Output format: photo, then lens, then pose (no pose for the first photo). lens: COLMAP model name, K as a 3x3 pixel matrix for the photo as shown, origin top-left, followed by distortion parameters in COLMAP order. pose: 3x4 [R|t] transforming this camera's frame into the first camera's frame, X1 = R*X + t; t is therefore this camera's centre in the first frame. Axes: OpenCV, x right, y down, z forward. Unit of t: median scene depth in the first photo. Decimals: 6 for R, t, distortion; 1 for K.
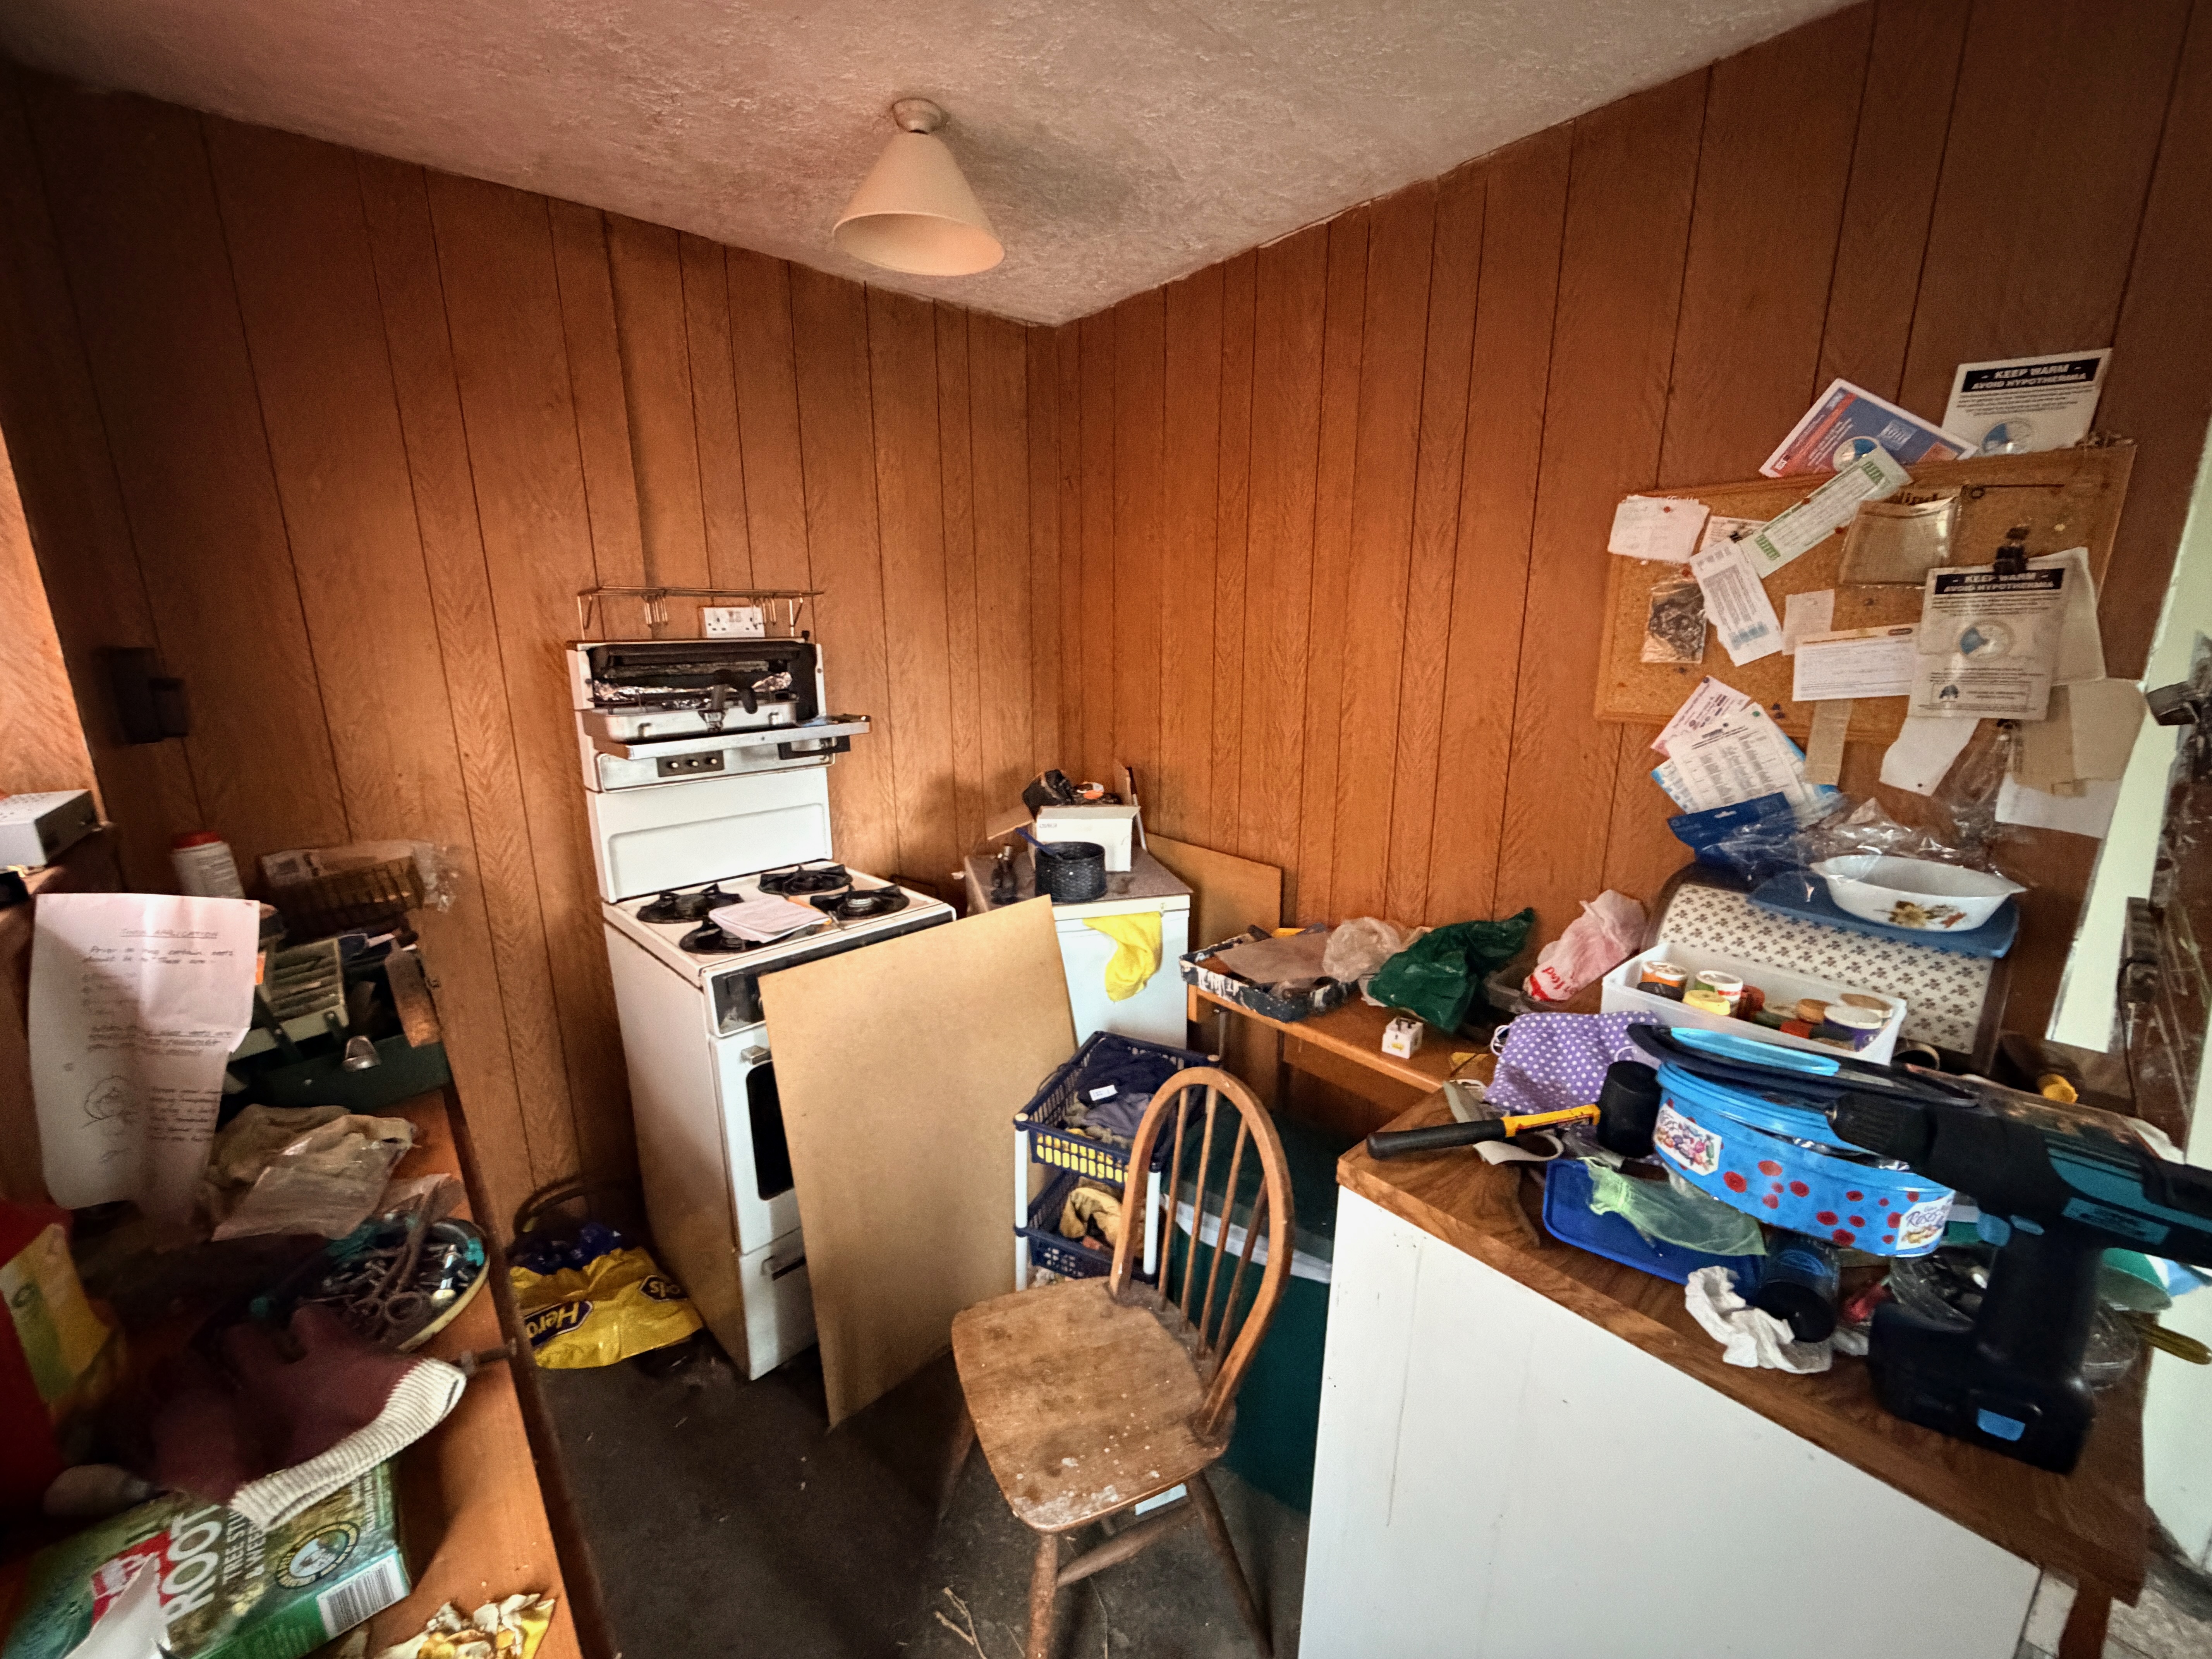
lens RADIAL K [[884.7, 0, 1100.2], [0, 884.7, 830.7], [0, 0, 1]] dist [0.000811, -0.000126]
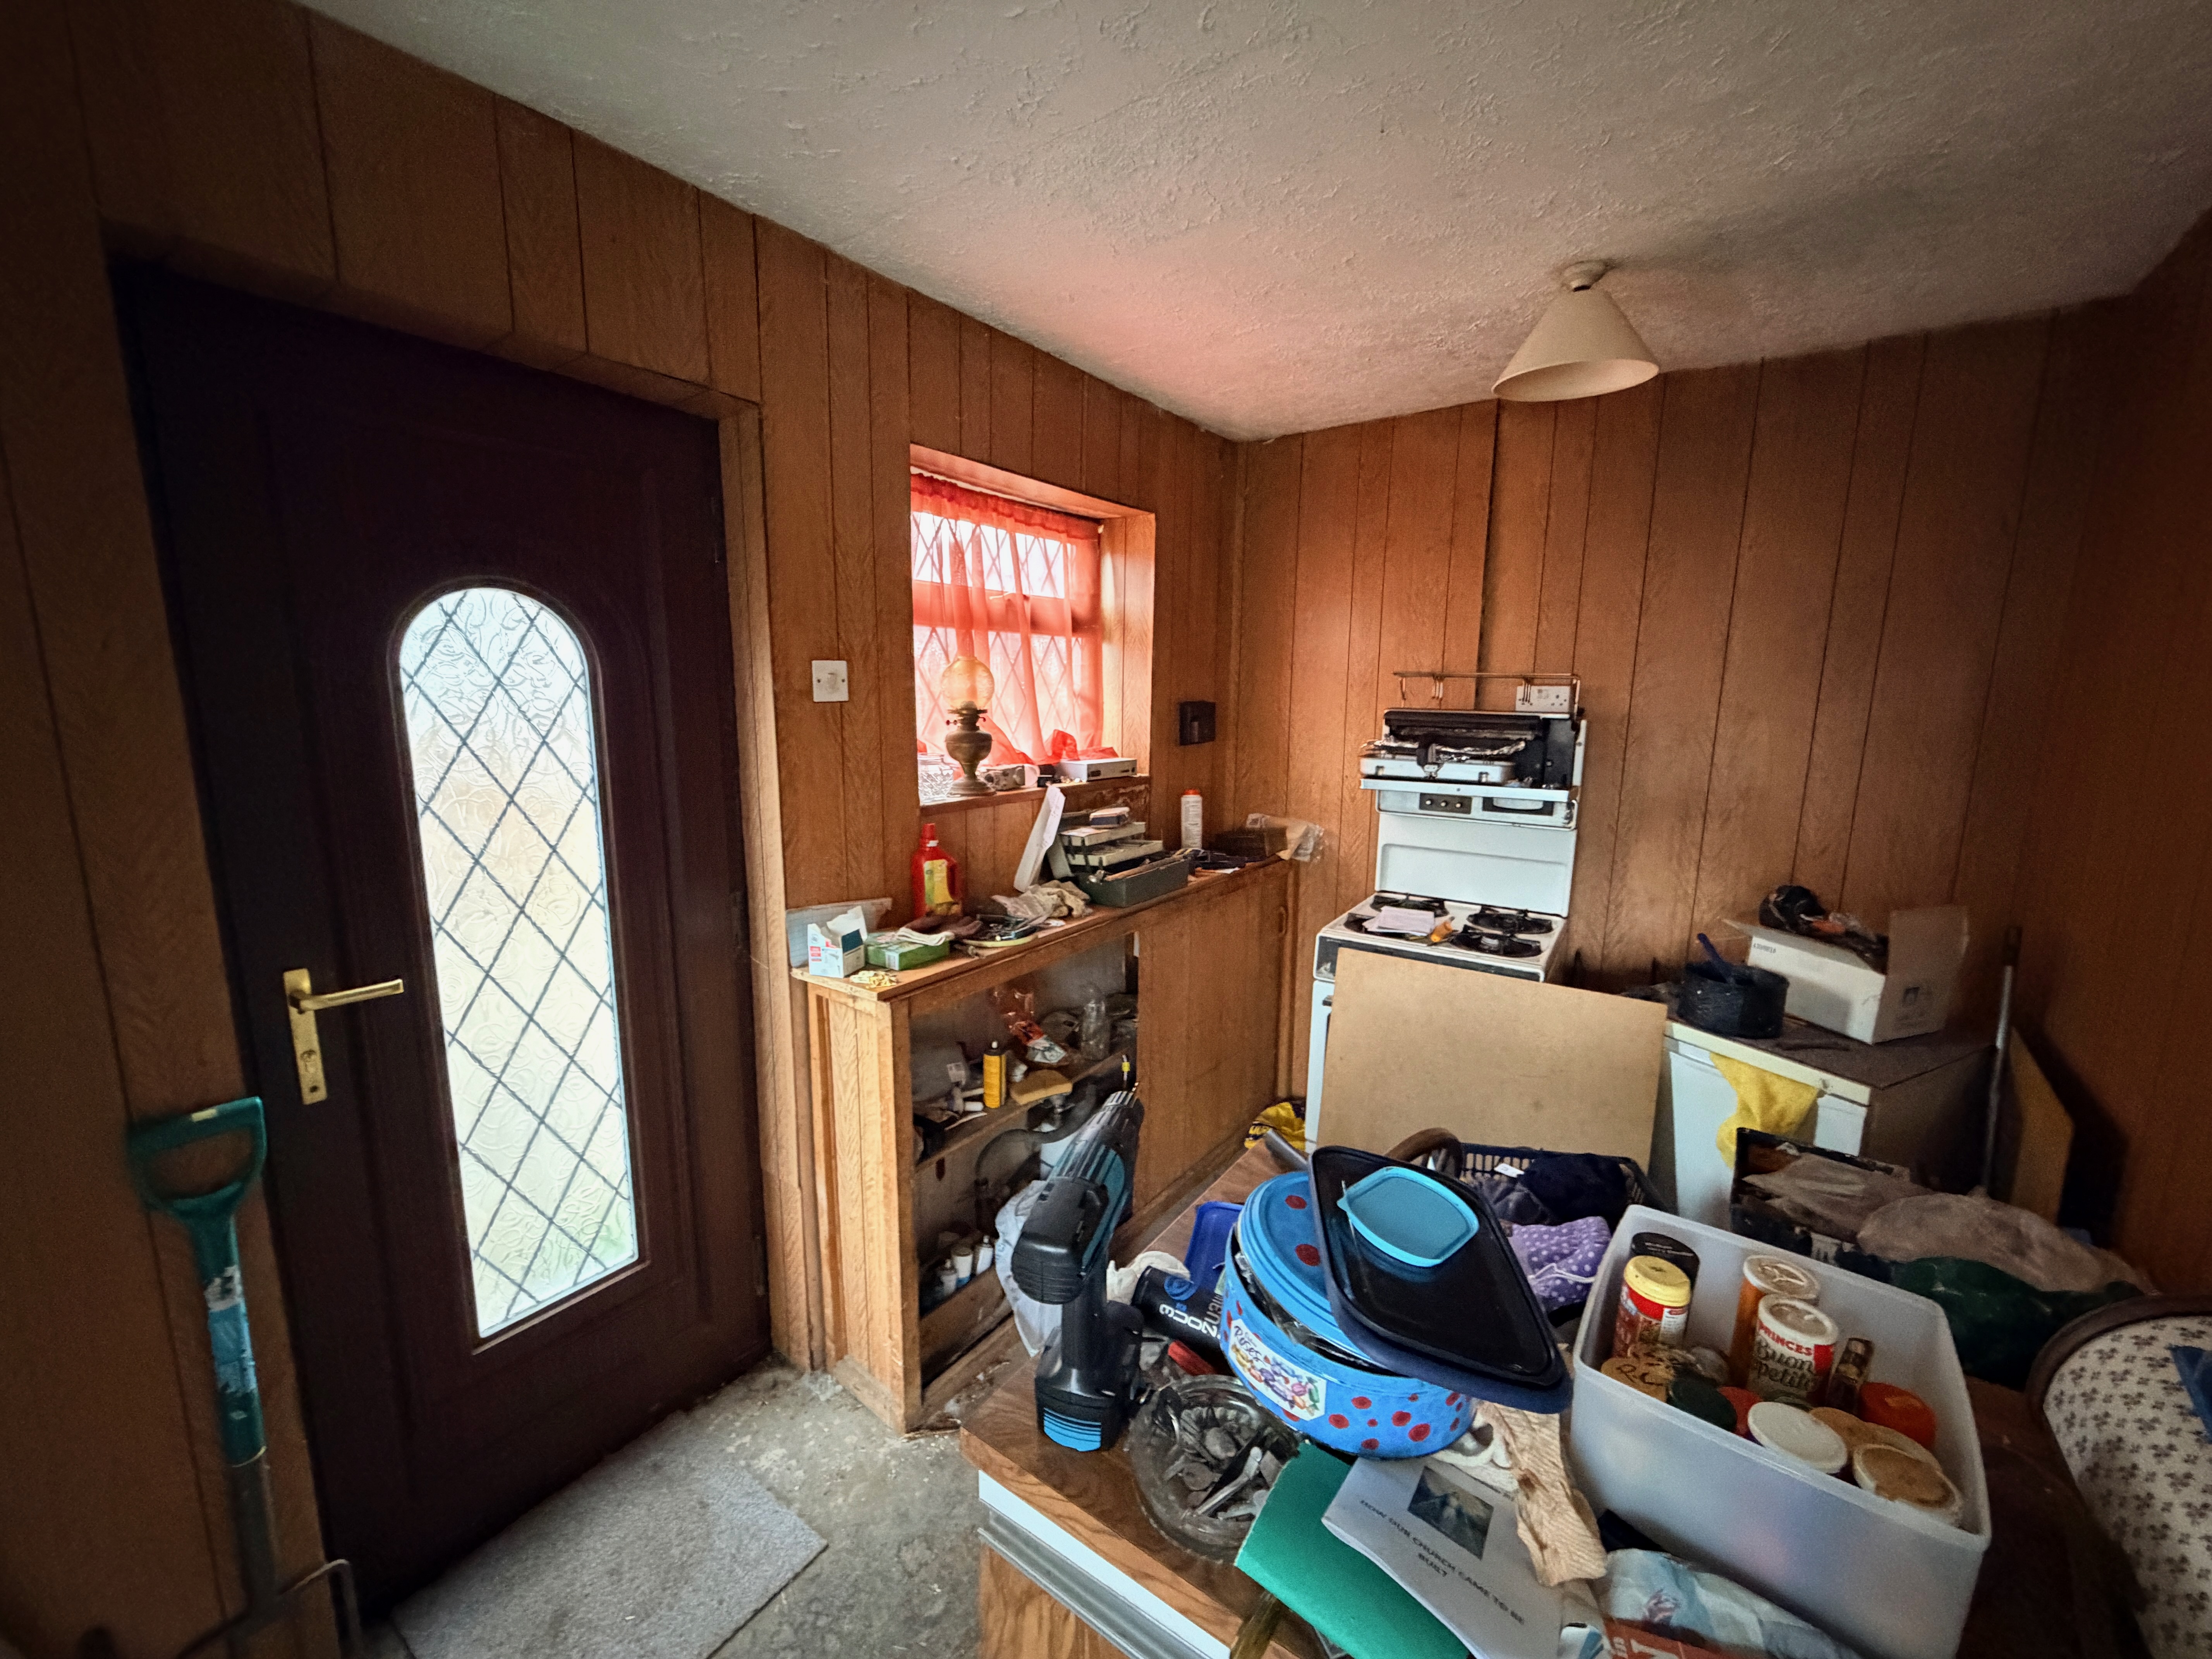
lens RADIAL K [[884.7, 0, 1100.7], [0, 884.7, 829.2], [0, 0, 1]] dist [0.000811, -0.000126]
pose [[0.219127, 0.169936, -0.960783, 0.716107], [-0.242009, 0.963410, 0.115206, -0.070493], [0.945206, 0.207274, 0.252236, 0.209964]]
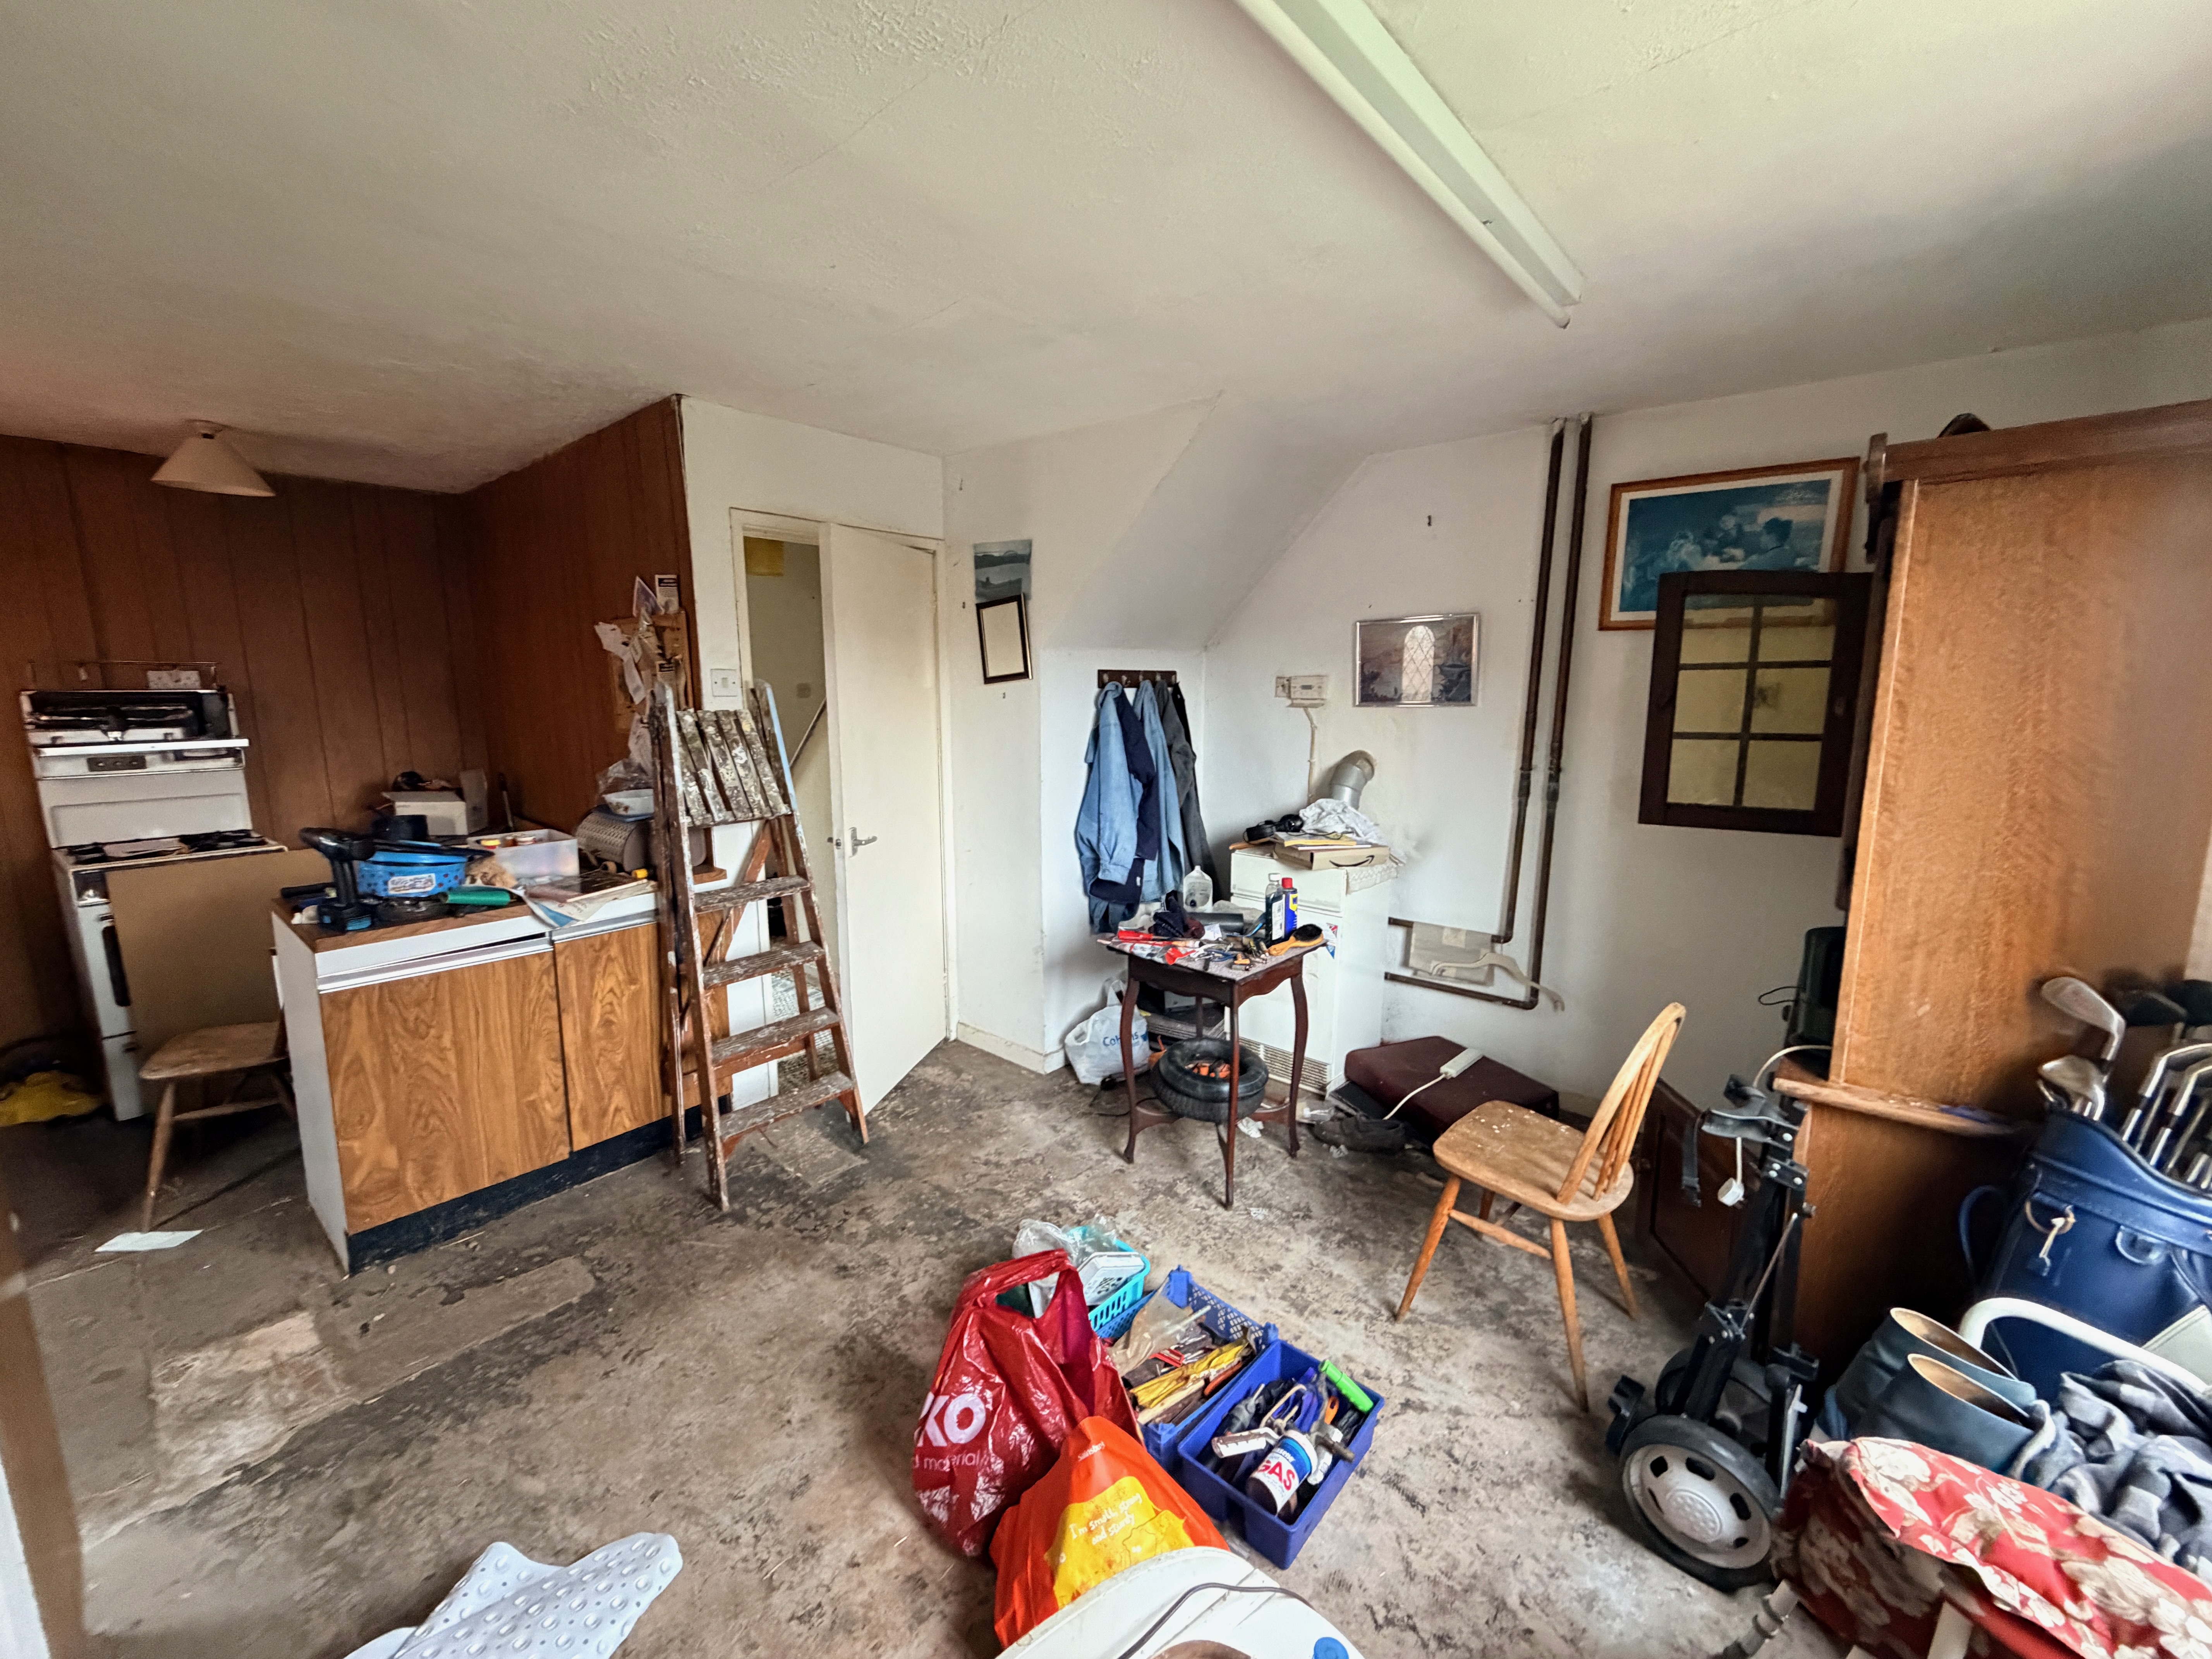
lens RADIAL K [[884.7, 0, 1102.9], [0, 884.7, 828.9], [0, 0, 1]] dist [0.000811, -0.000126]
pose [[0.989485, -0.017412, 0.143586, 1.175034], [0.027249, 0.997392, -0.066837, 0.214953], [-0.142048, 0.070047, 0.987378, -0.929797]]
